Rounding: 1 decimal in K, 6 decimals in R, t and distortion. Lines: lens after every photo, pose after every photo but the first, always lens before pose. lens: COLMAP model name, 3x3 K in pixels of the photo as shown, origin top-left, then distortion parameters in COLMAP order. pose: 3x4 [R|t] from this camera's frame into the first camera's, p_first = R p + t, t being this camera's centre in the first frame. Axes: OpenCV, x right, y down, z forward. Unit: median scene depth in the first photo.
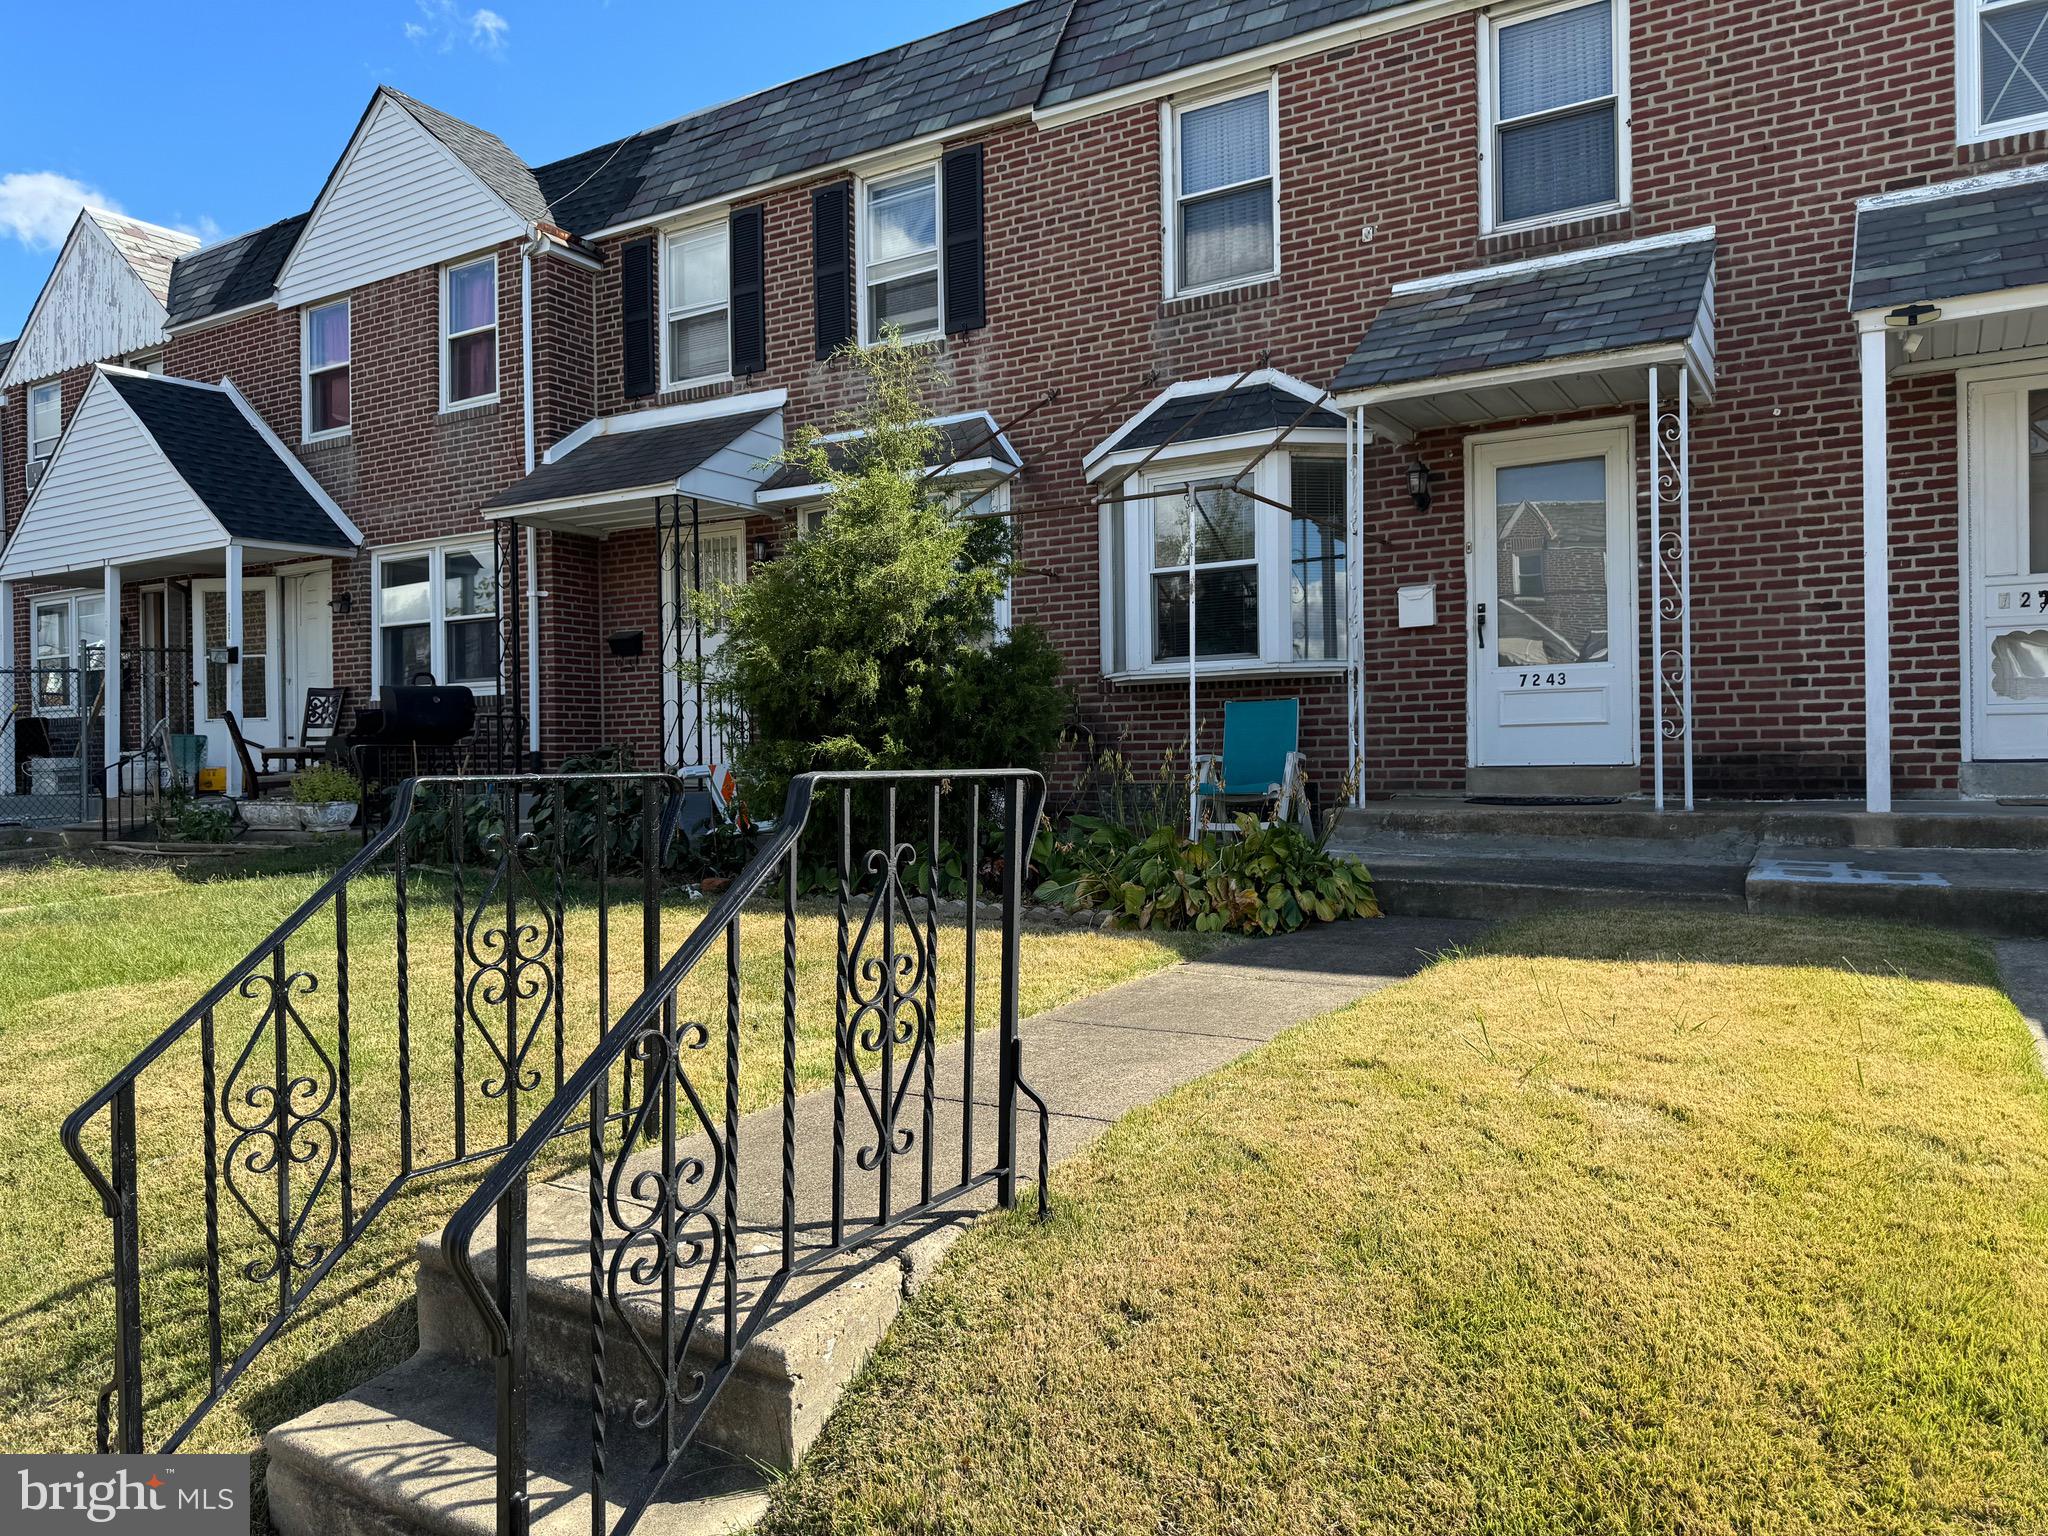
lens RADIAL K [[1453.7, 0, 1024.7], [0, 1453.7, 778.4], [0, 0, 1]] dist [0.051700, -0.061292]
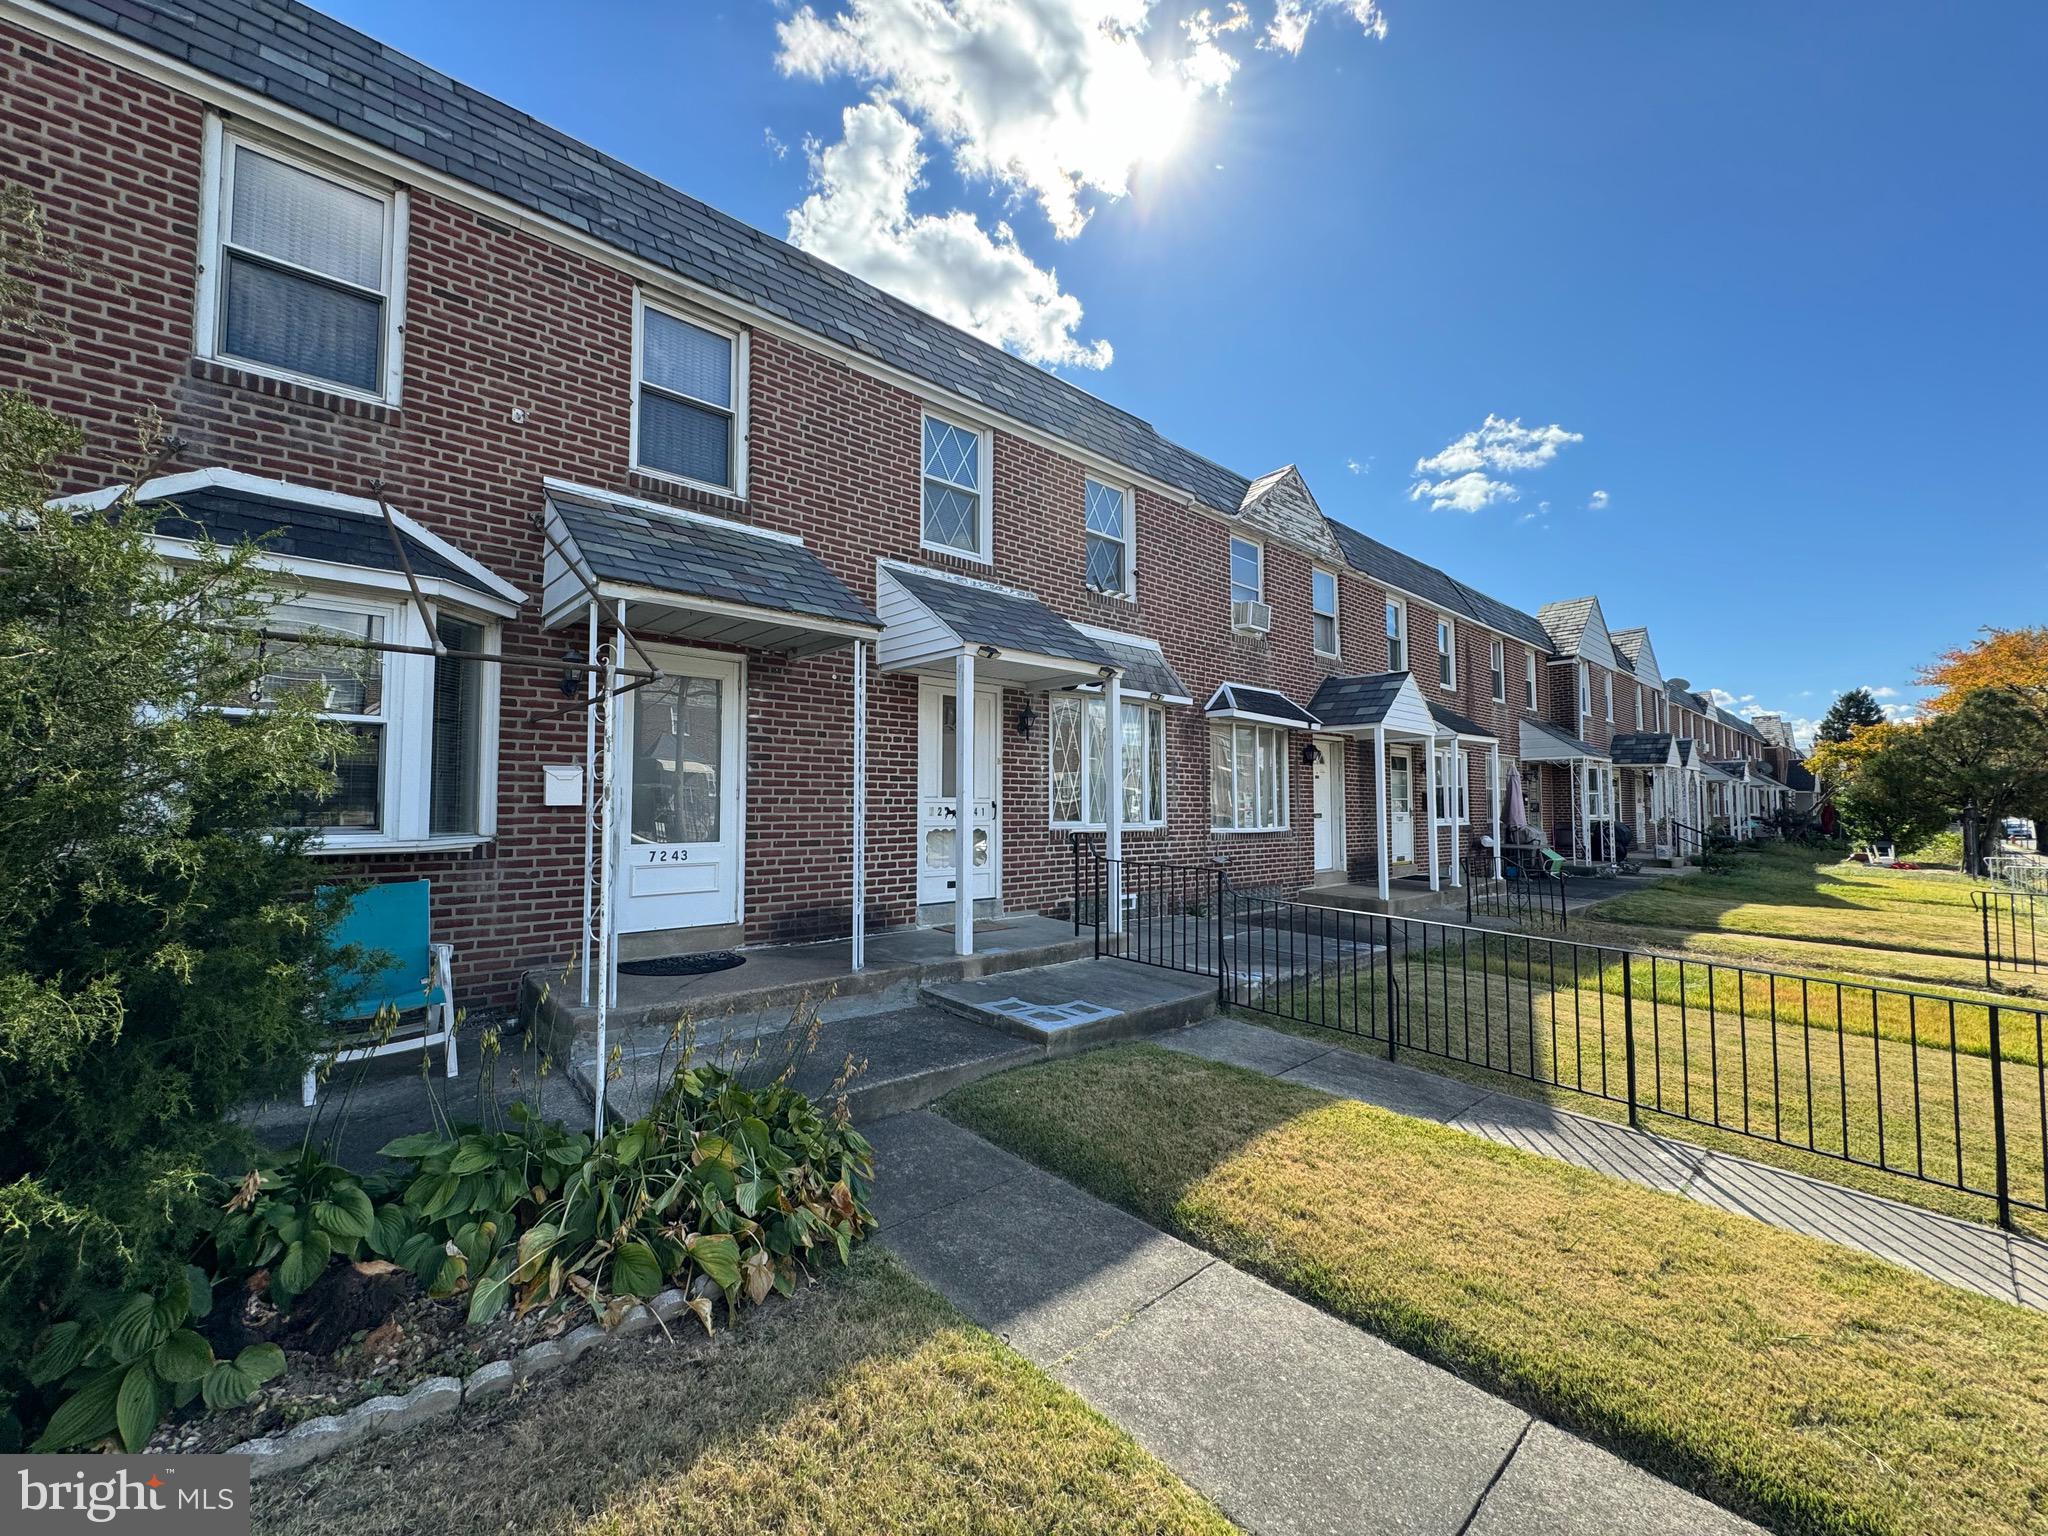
lens RADIAL K [[814.7, 0, 1025.5], [0, 814.7, 765.7], [0, 0, 1]] dist [-0.003425, 0.001038]
pose [[0.279995, 0.062949, 0.957935, -0.191447], [0.004341, 0.997755, -0.066834, -0.090512], [-0.959992, 0.022872, 0.279093, 0.511661]]
